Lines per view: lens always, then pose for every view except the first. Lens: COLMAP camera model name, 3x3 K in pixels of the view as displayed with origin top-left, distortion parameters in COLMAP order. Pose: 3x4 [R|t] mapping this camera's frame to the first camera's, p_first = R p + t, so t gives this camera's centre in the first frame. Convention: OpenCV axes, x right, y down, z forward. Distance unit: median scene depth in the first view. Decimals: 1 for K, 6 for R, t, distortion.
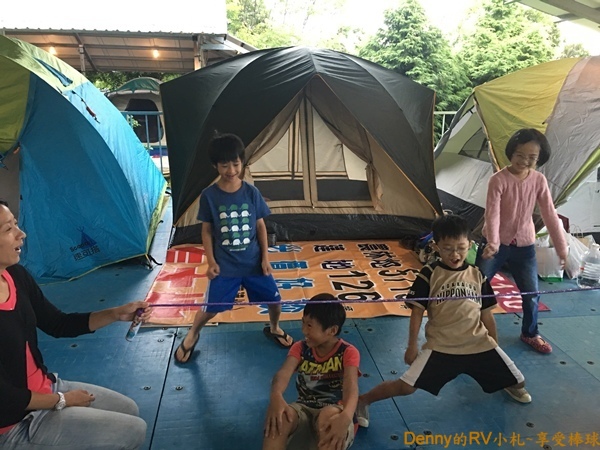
lens RADIAL K [[509.3, 0, 300.0], [0, 509.3, 225.0], [0, 0, 1]] dist [0.078484, -0.113345]
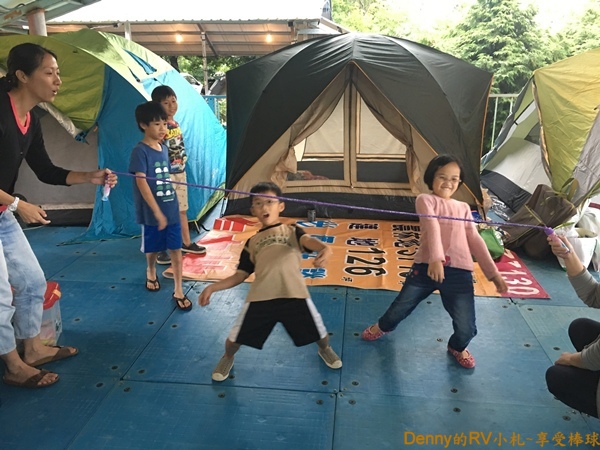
lens RADIAL K [[509.3, 0, 300.0], [0, 509.3, 225.0], [0, 0, 1]] dist [0.078484, -0.113345]
pose [[0.968719, 0.060872, -0.240577, 0.174752], [-0.052041, 0.997723, 0.042898, 0.003669], [0.242641, -0.029036, 0.969682, -0.055599]]
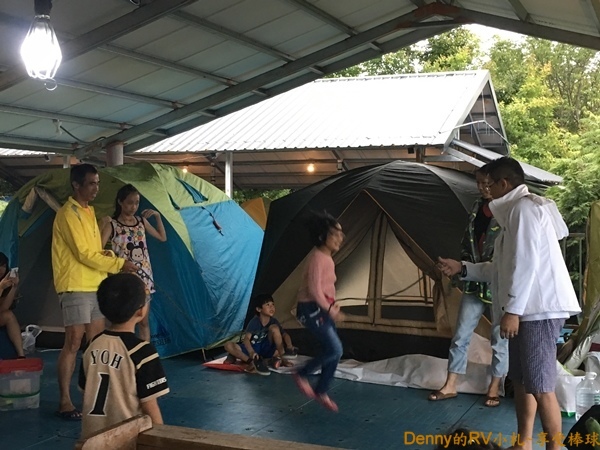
lens RADIAL K [[812.7, 0, 300.0], [0, 812.7, 225.0], [0, 0, 1]] dist [0.020562, 0.083329]
pose [[0.846152, 0.008565, -0.532872, 0.683411], [-0.136247, 0.970121, -0.200754, 0.104712], [0.515231, 0.242470, 0.822037, -0.341650]]
